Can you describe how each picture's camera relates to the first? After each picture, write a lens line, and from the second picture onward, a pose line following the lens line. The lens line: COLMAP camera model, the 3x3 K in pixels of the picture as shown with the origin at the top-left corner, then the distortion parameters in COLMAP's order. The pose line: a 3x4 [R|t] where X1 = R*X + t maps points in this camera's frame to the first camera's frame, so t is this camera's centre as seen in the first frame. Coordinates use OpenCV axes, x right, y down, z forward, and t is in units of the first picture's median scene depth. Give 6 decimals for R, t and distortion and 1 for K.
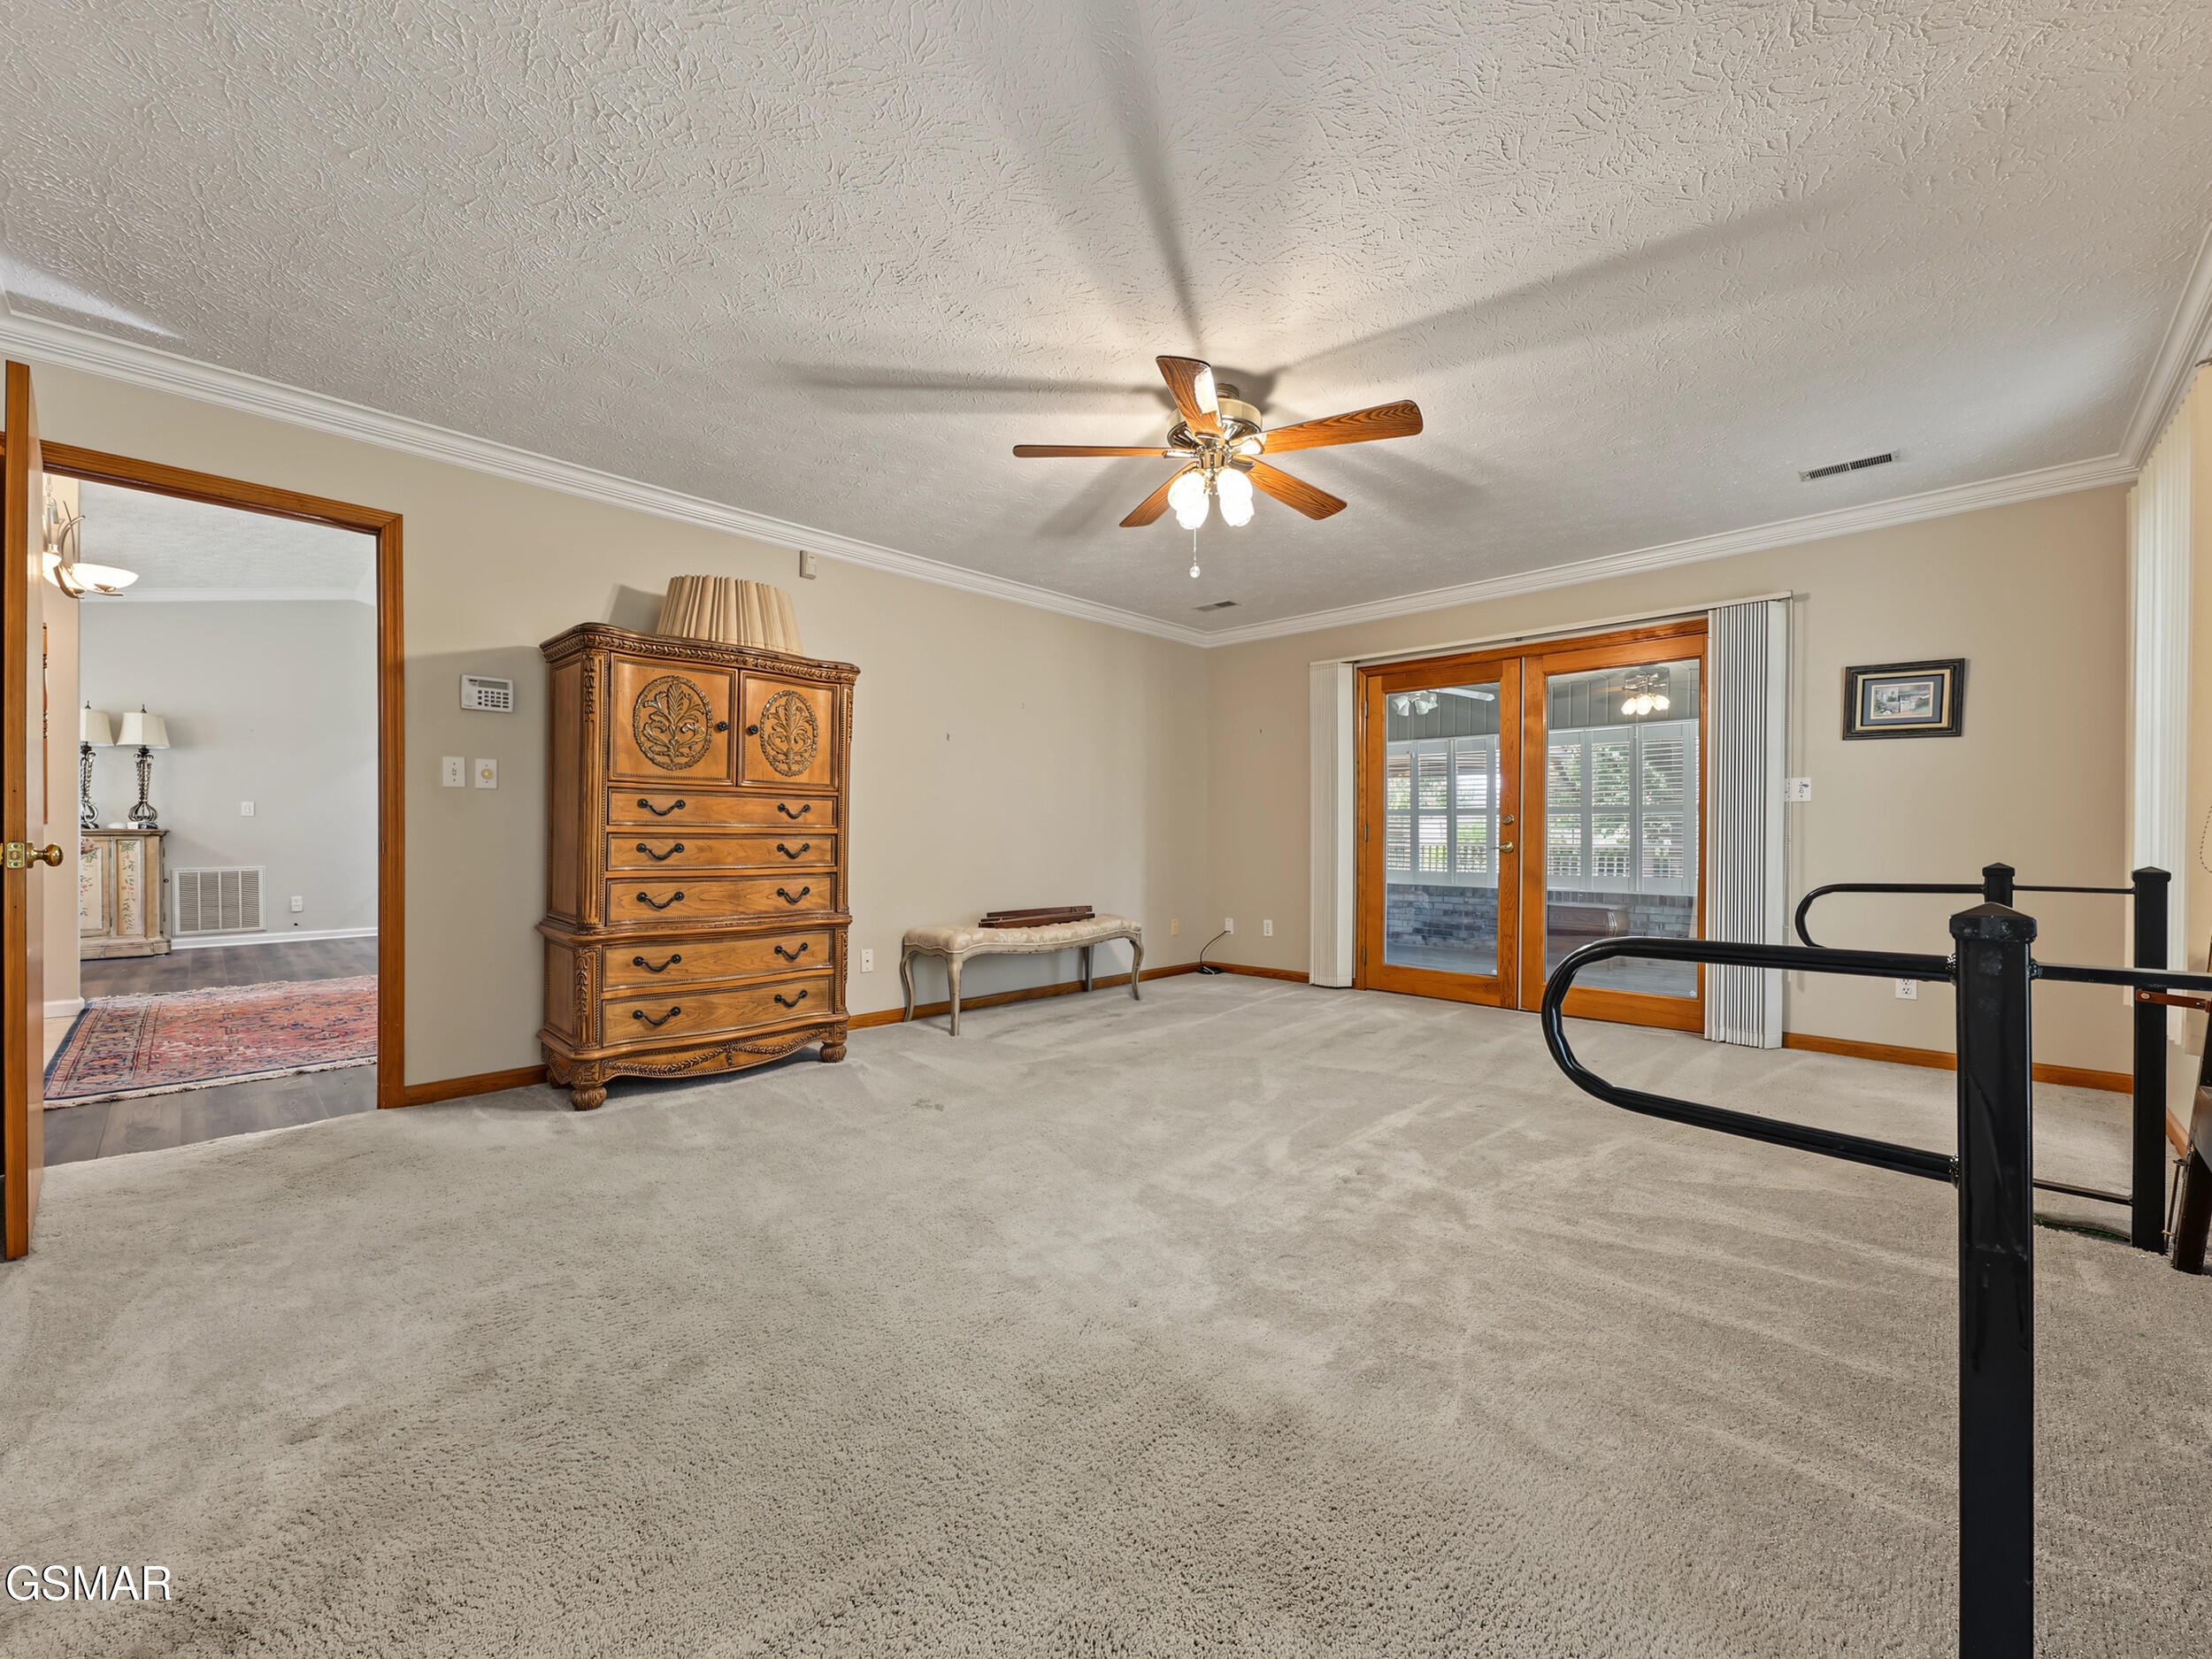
lens RADIAL K [[894.0, 0, 1067.5], [0, 894.0, 833.4], [0, 0, 1]] dist [-0.000814, -0.000007]
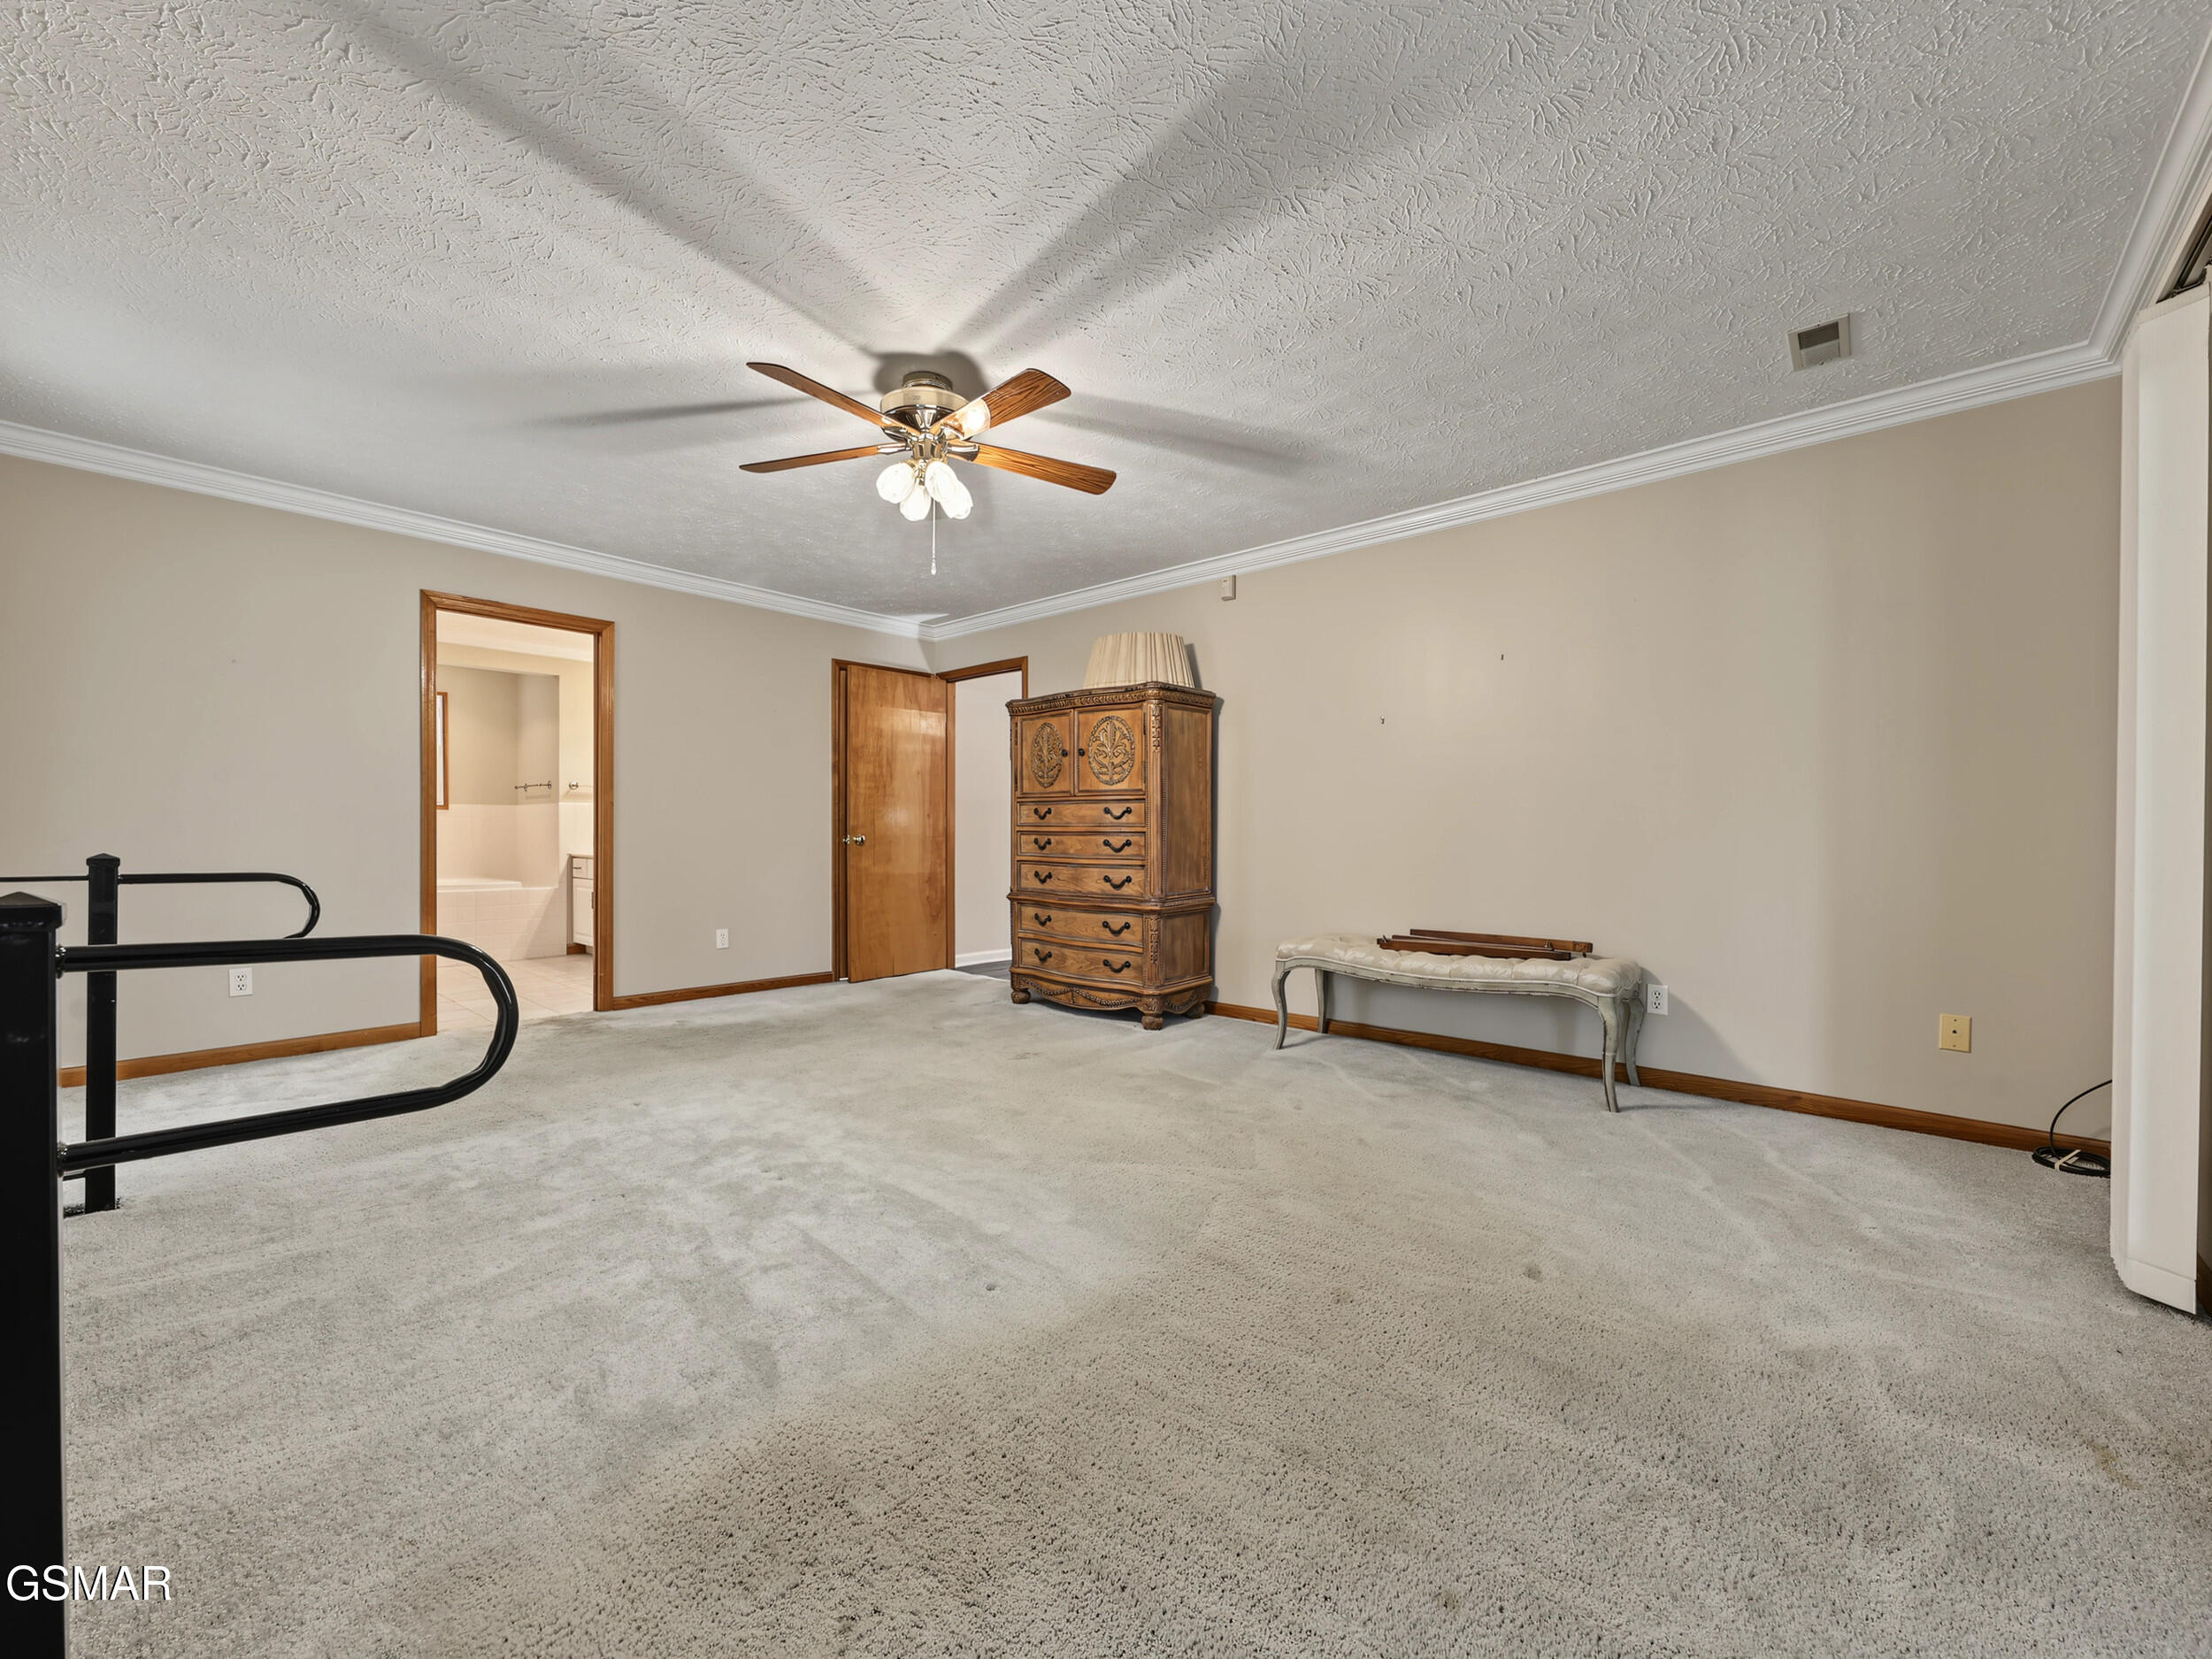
lens RADIAL K [[919.2, 0, 1109.5], [0, 919.2, 853.5], [0, 0, 1]] dist [-0.001269, 0.013479]
pose [[0.075122, 0.023319, -0.996902, 0.962570], [-0.004038, 0.999725, 0.023081, 0.001046], [0.997166, 0.002291, 0.075195, 0.906867]]
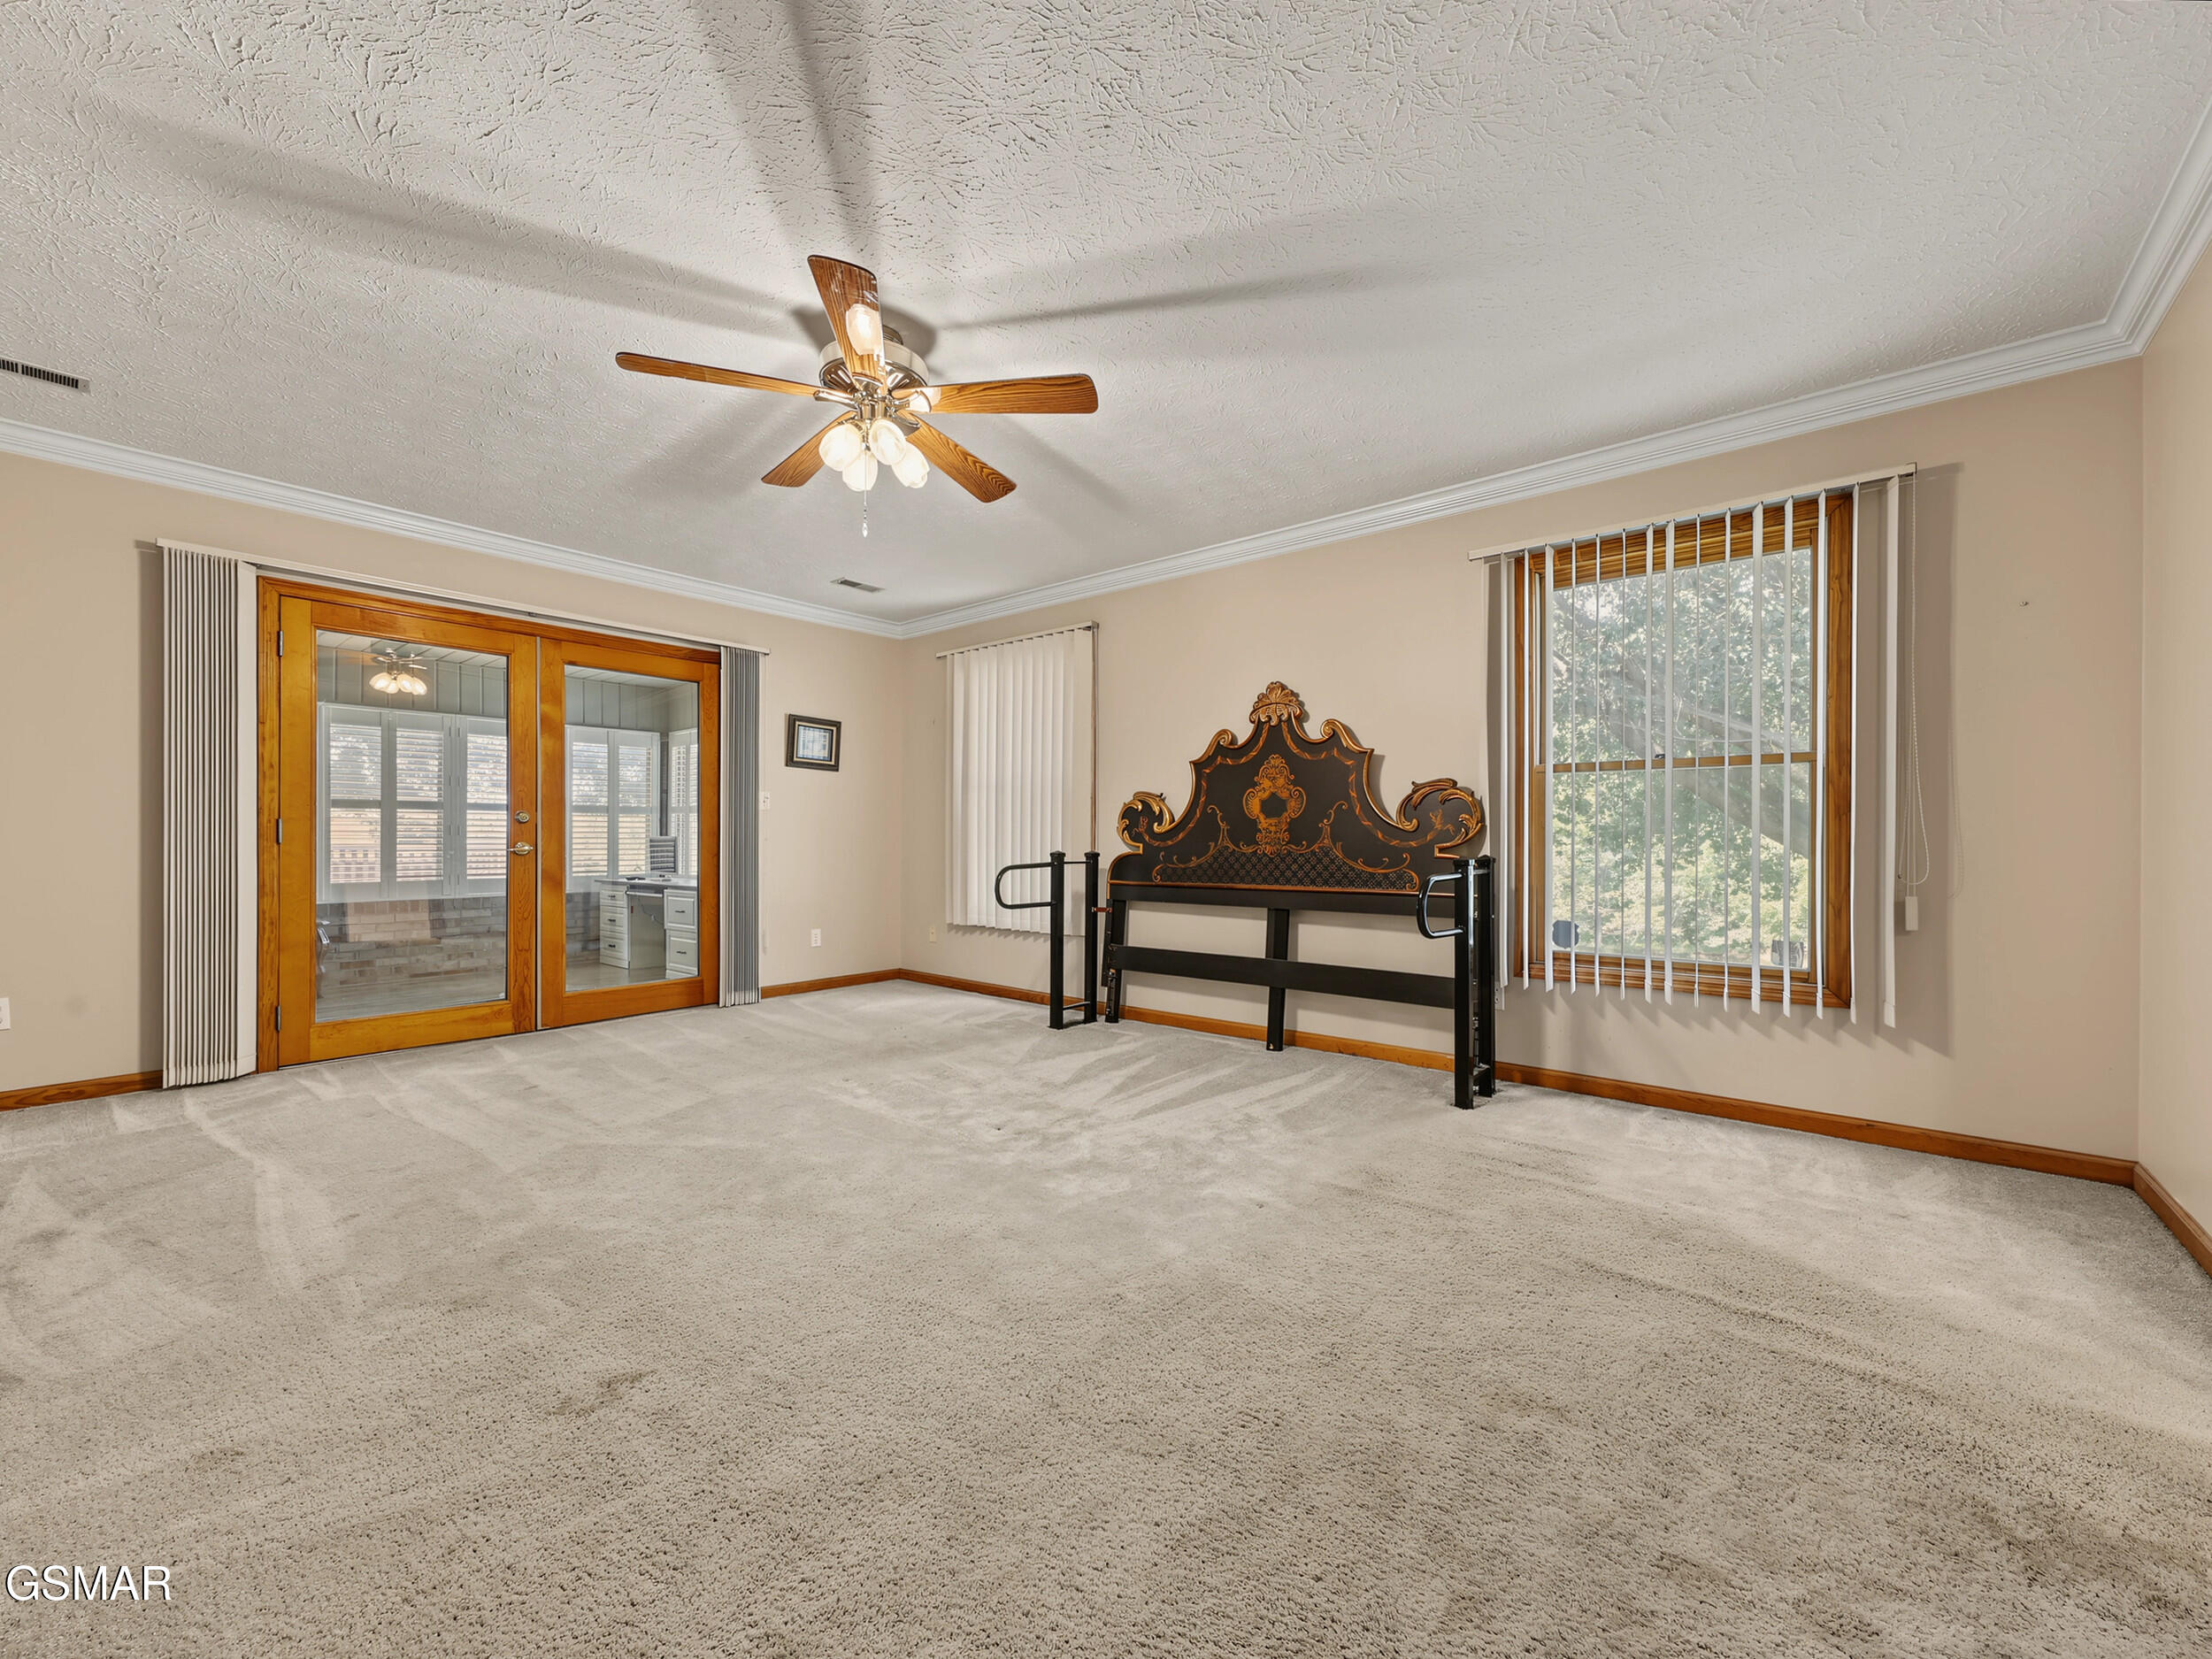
lens RADIAL K [[882.3, 0, 1106.0], [0, 882.3, 829.5], [0, 0, 1]] dist [0.021895, -0.009806]
pose [[-0.086094, 0.012828, 0.996204, -0.575128], [0.002259, 0.999917, -0.012680, 0.011922], [-0.996284, 0.001159, -0.086116, 0.688579]]
